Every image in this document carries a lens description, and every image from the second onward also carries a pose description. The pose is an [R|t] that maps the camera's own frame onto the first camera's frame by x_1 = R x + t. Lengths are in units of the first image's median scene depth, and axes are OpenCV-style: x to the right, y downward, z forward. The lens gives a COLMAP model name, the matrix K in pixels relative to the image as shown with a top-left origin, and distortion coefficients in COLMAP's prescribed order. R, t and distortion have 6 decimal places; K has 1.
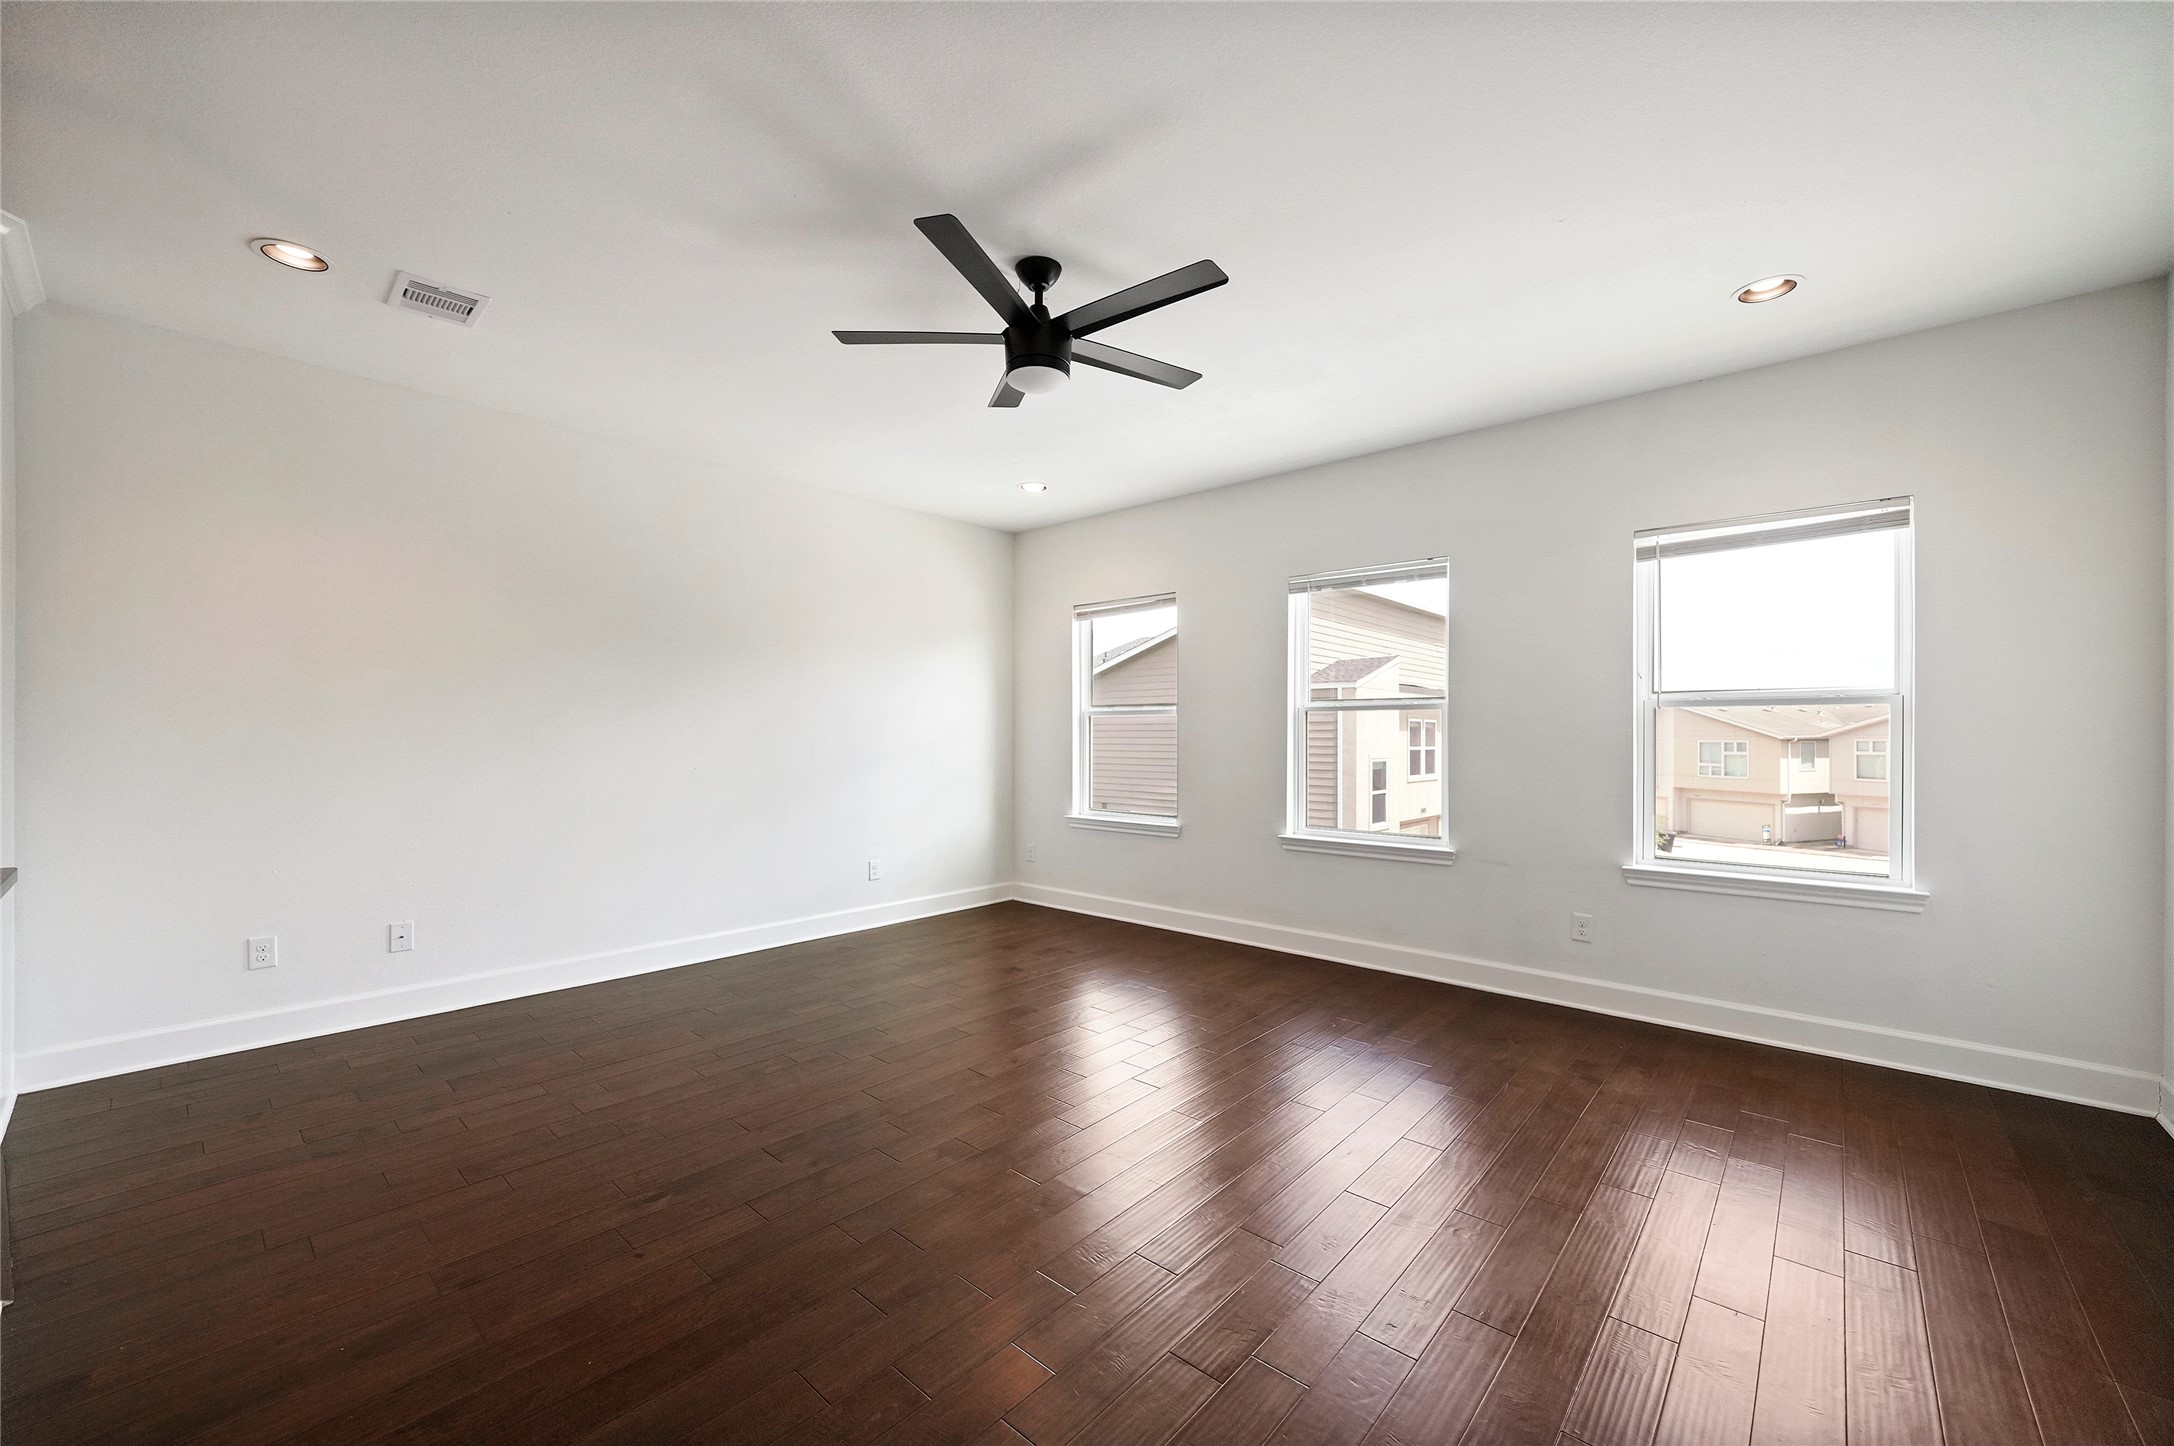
lens RADIAL K [[837.6, 0, 1093.5], [0, 837.6, 733.4], [0, 0, 1]] dist [-0.002316, -0.000132]
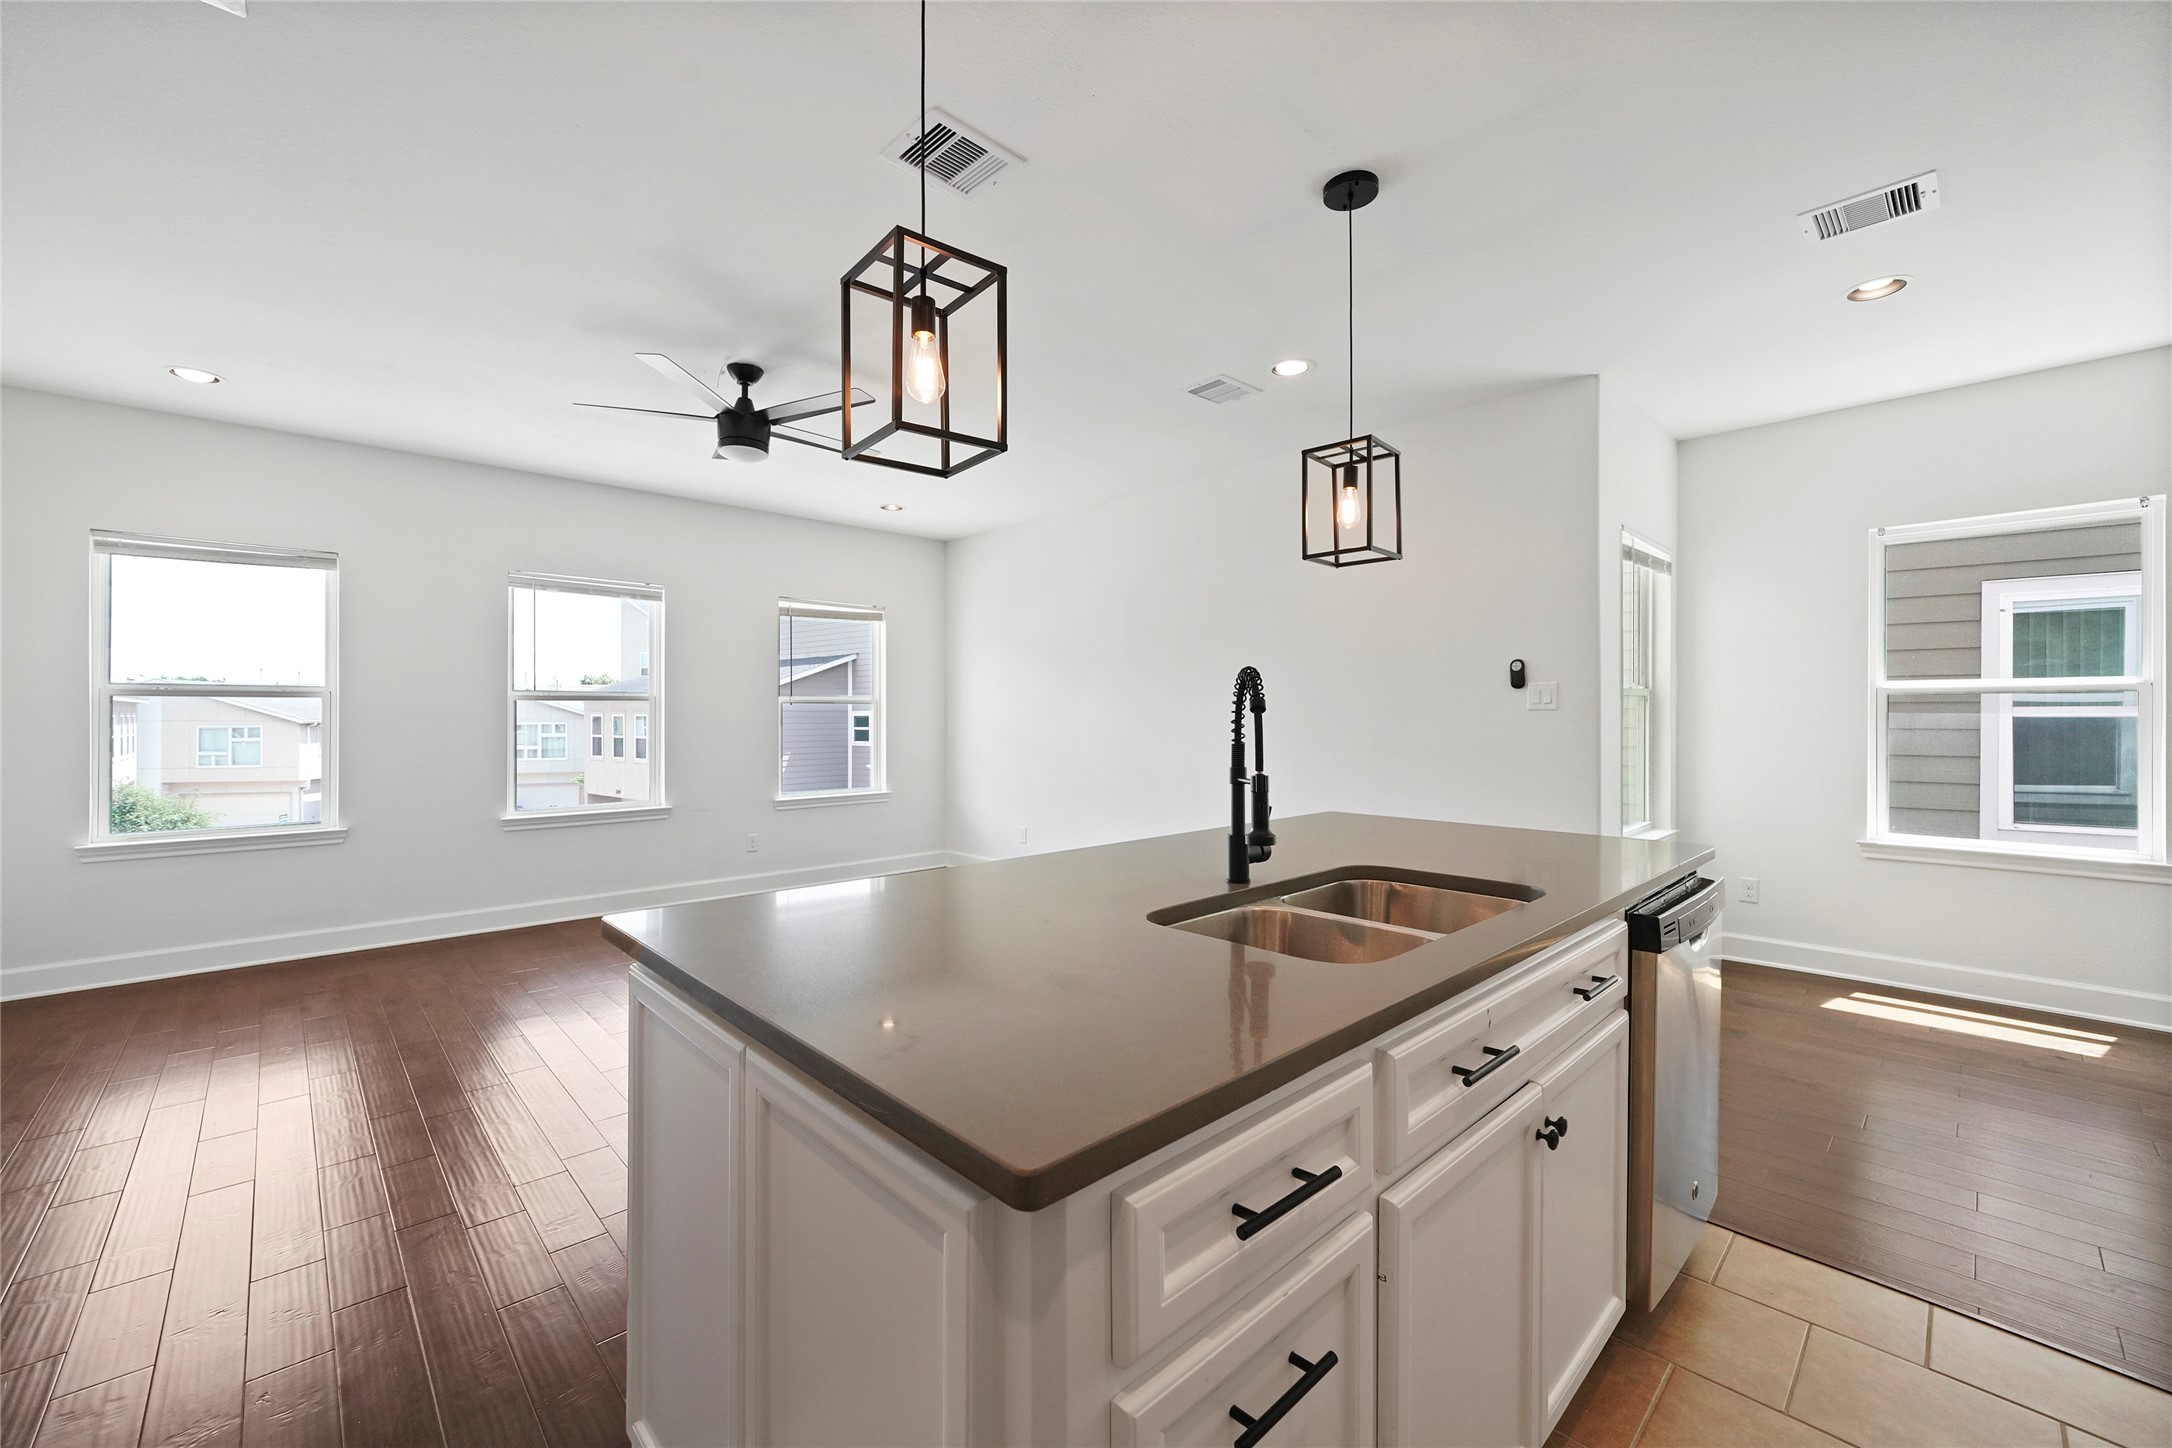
lens RADIAL K [[858.3, 0, 1076.4], [0, 858.3, 713.9], [0, 0, 1]] dist [-0.002088, -0.000208]
pose [[0.089964, -0.000044, 0.995945, -0.623982], [0.003670, 0.999993, -0.000287, -0.003875], [-0.995938, 0.003681, 0.089964, 0.166526]]
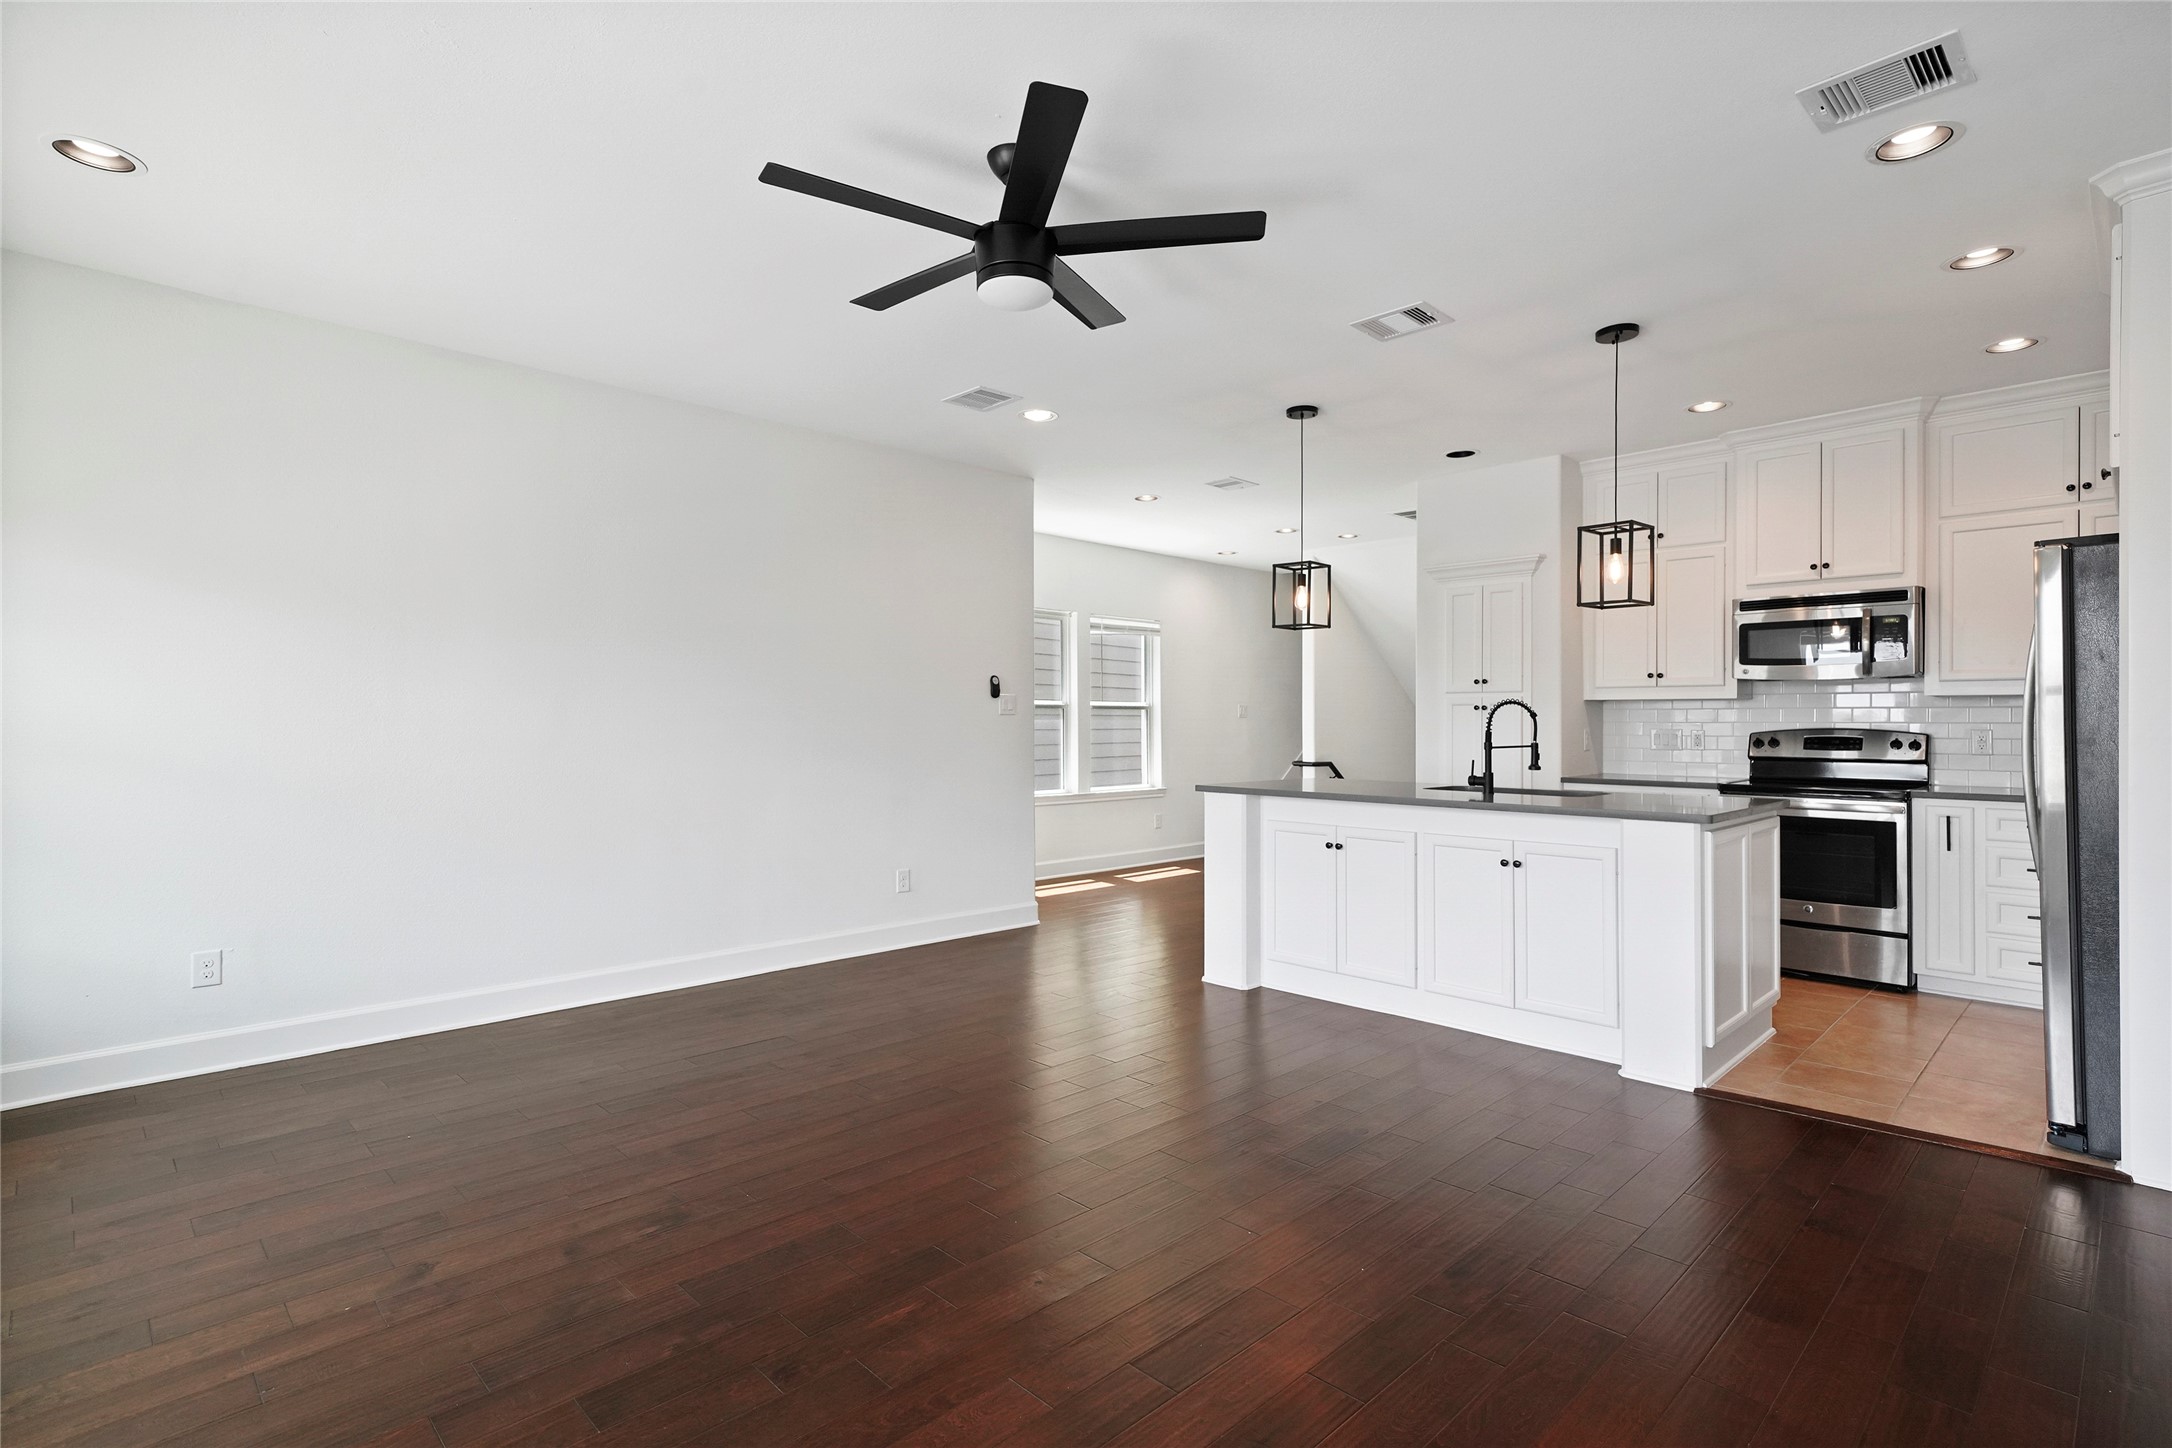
lens RADIAL K [[1035.1, 0, 1062.6], [0, 1035.1, 717.7], [0, 0, 1]] dist [0.001521, -0.000721]
pose [[-0.996966, -0.003028, 0.077782, -0.083873], [-0.003191, 0.999993, -0.001961, -0.000833], [-0.077775, -0.002203, -0.996968, 0.921671]]
